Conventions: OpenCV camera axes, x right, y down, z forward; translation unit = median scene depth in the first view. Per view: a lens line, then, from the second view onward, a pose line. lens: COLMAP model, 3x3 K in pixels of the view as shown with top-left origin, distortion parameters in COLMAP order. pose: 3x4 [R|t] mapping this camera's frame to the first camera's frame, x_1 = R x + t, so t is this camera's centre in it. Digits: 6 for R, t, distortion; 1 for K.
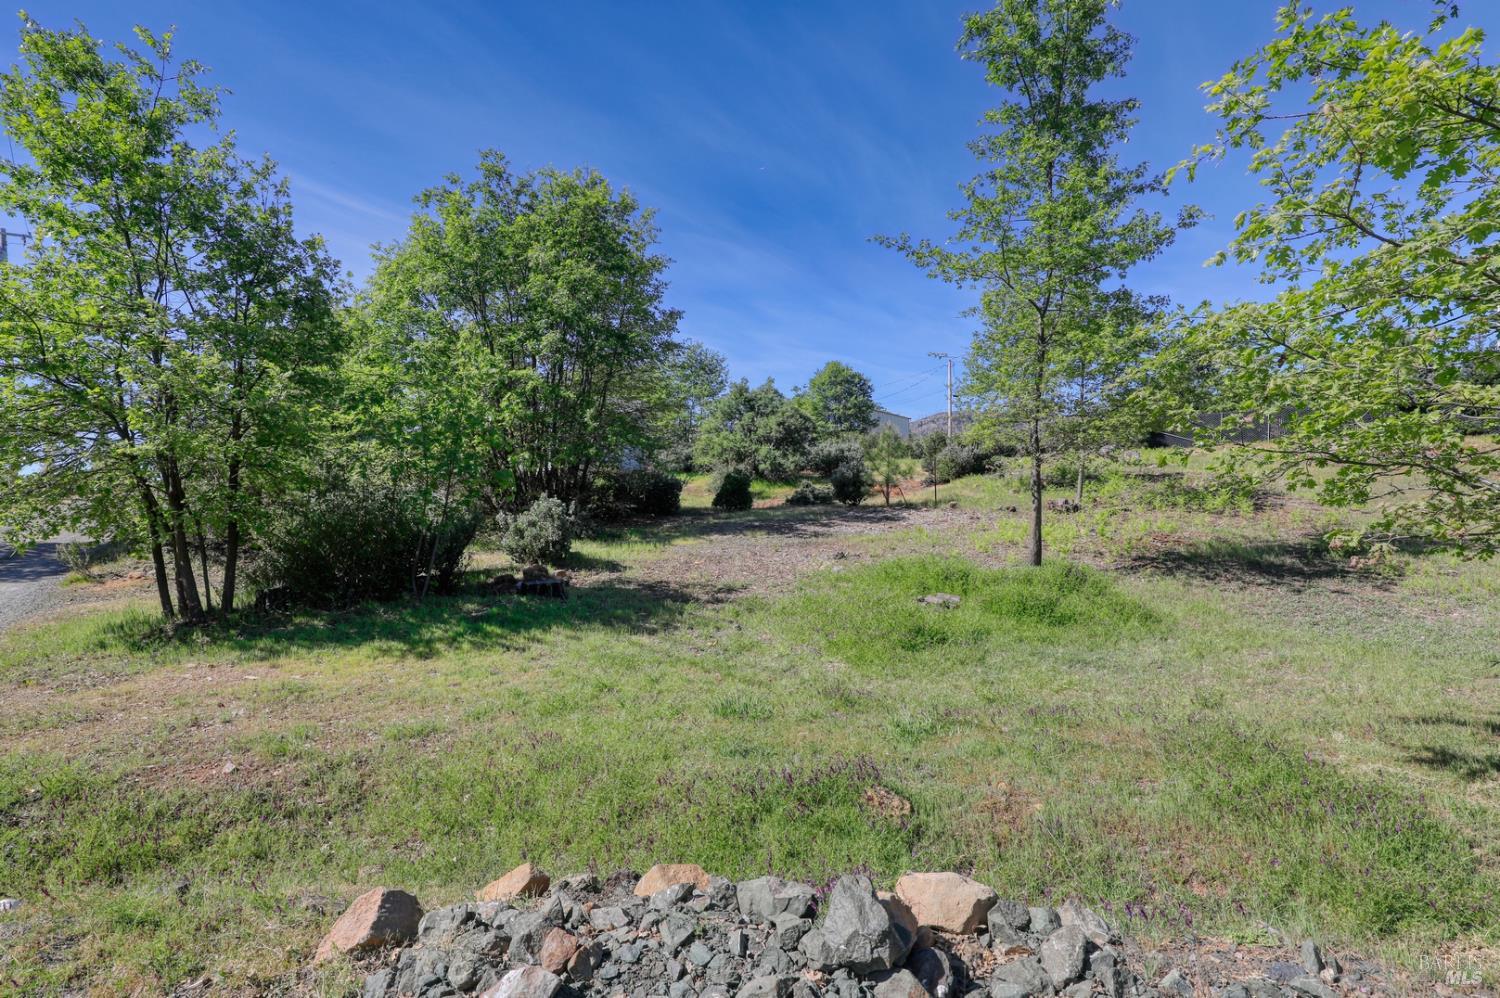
lens RADIAL K [[745.7, 0, 752.9], [0, 745.7, 541.3], [0, 0, 1]] dist [0.001794, 0.000382]
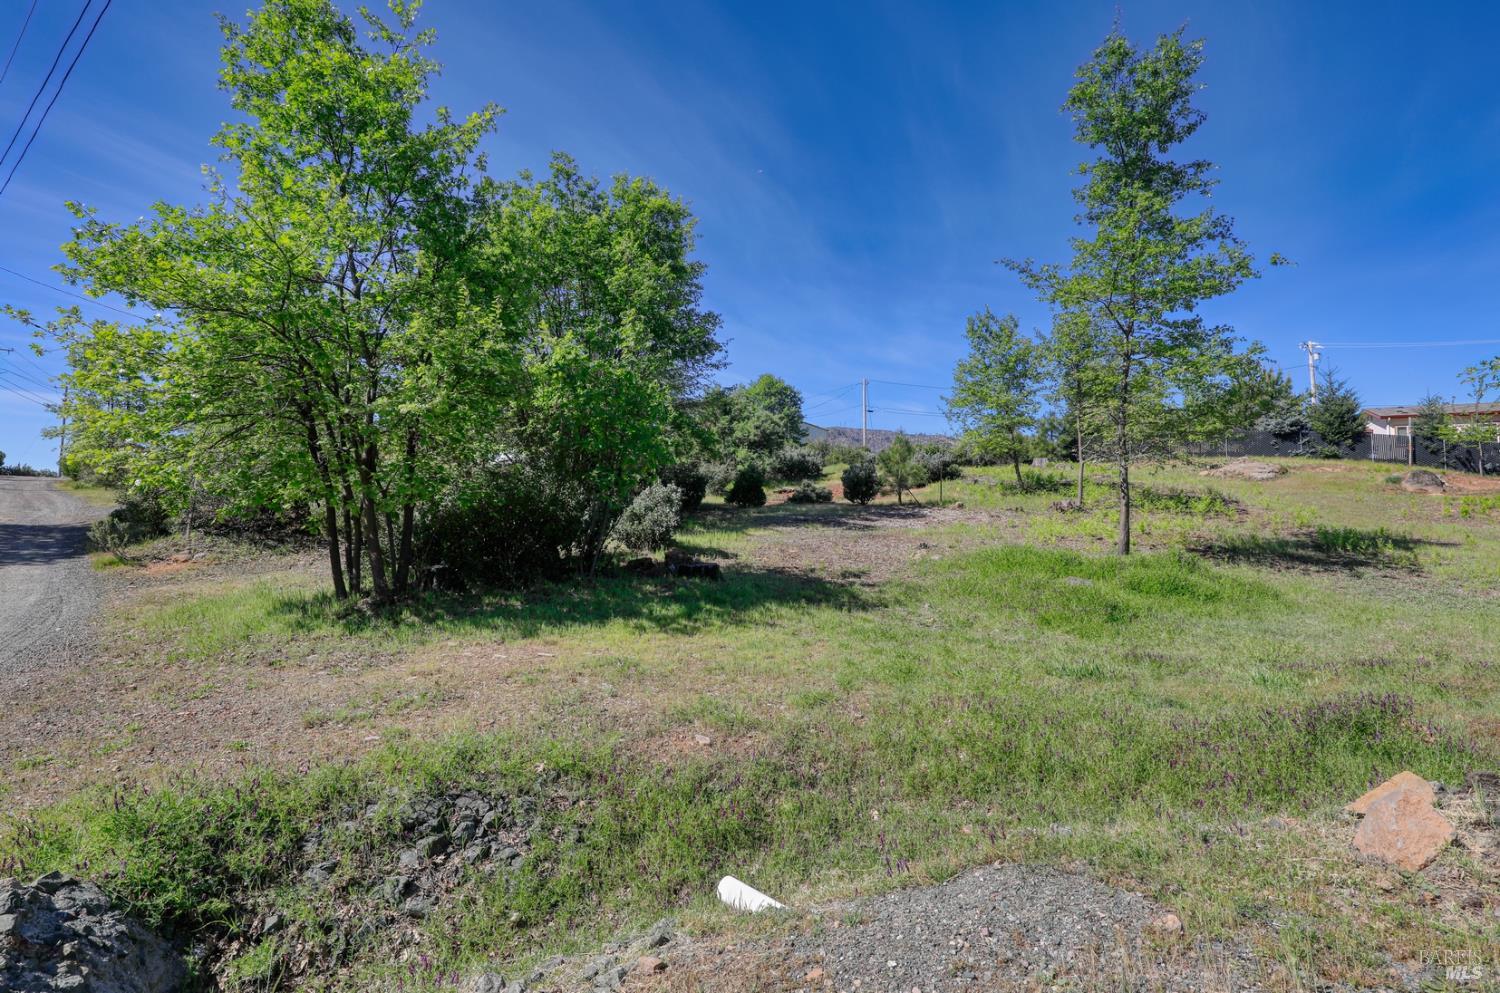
lens RADIAL K [[721.8, 0, 746.3], [0, 721.8, 465.8], [0, 0, 1]] dist [-0.004488, -0.000269]
pose [[0.985999, 0.030702, 0.163898, -0.256011], [-0.012039, 0.993446, -0.113671, 0.021824], [-0.166313, 0.110106, 0.979906, 0.015430]]
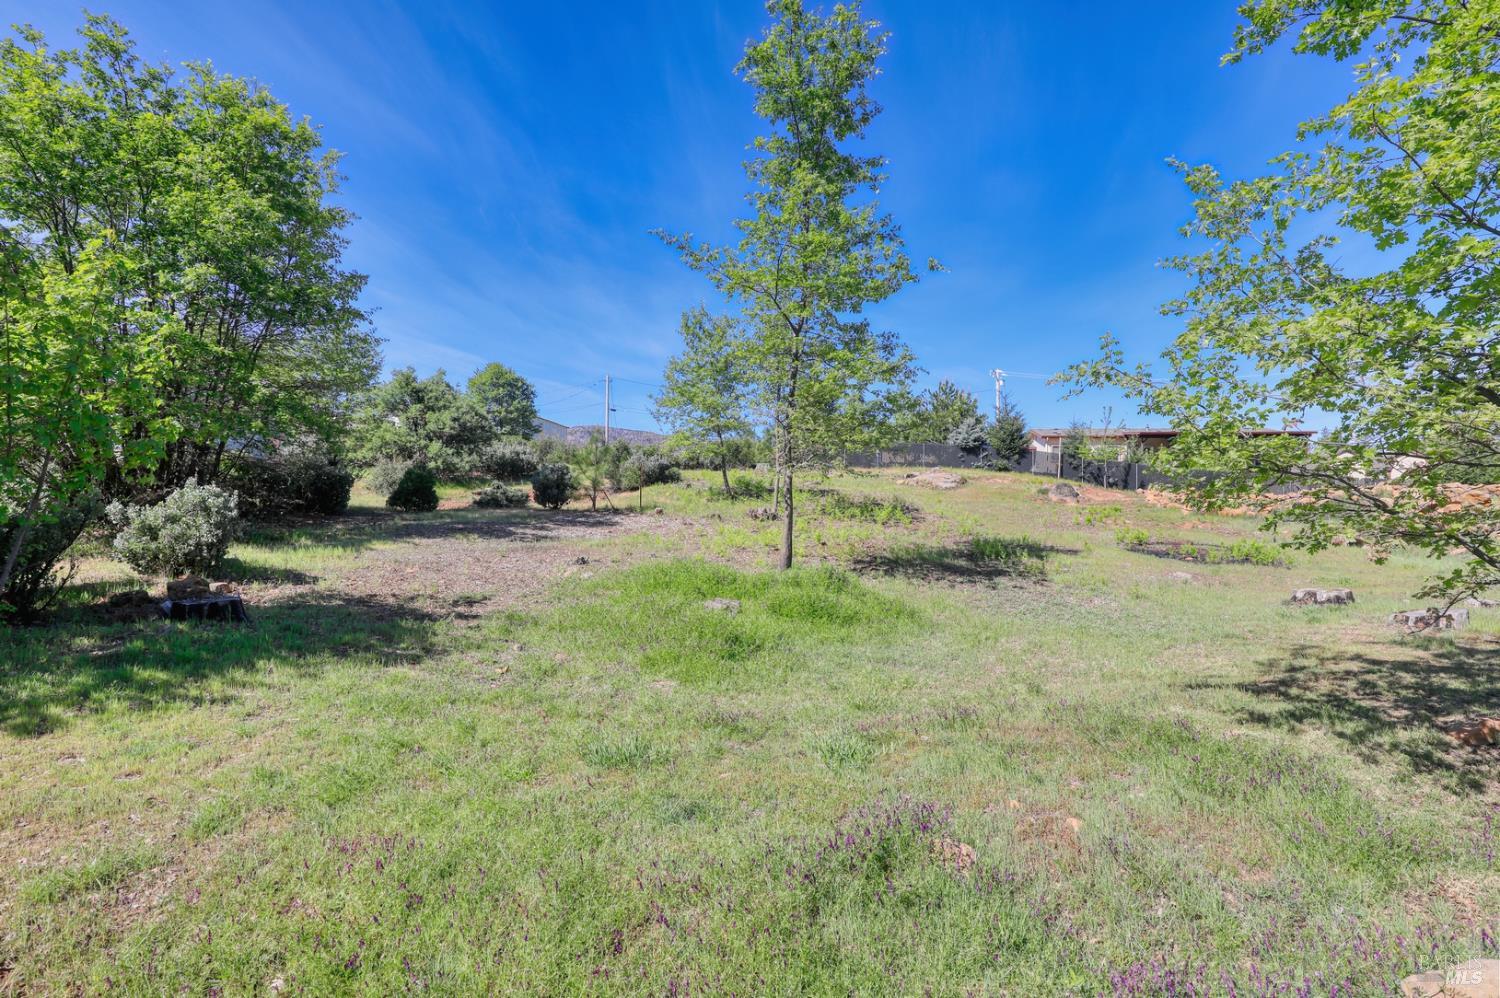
lens RADIAL K [[713.8, 0, 750.0], [0, 713.8, 499.0], [0, 0, 1]] dist [-0.000731, 0.000367]
pose [[0.879816, 0.034837, 0.474035, -0.102561], [-0.001851, 0.997554, -0.069875, 0.003218], [-0.475310, 0.060599, 0.877729, 0.098742]]
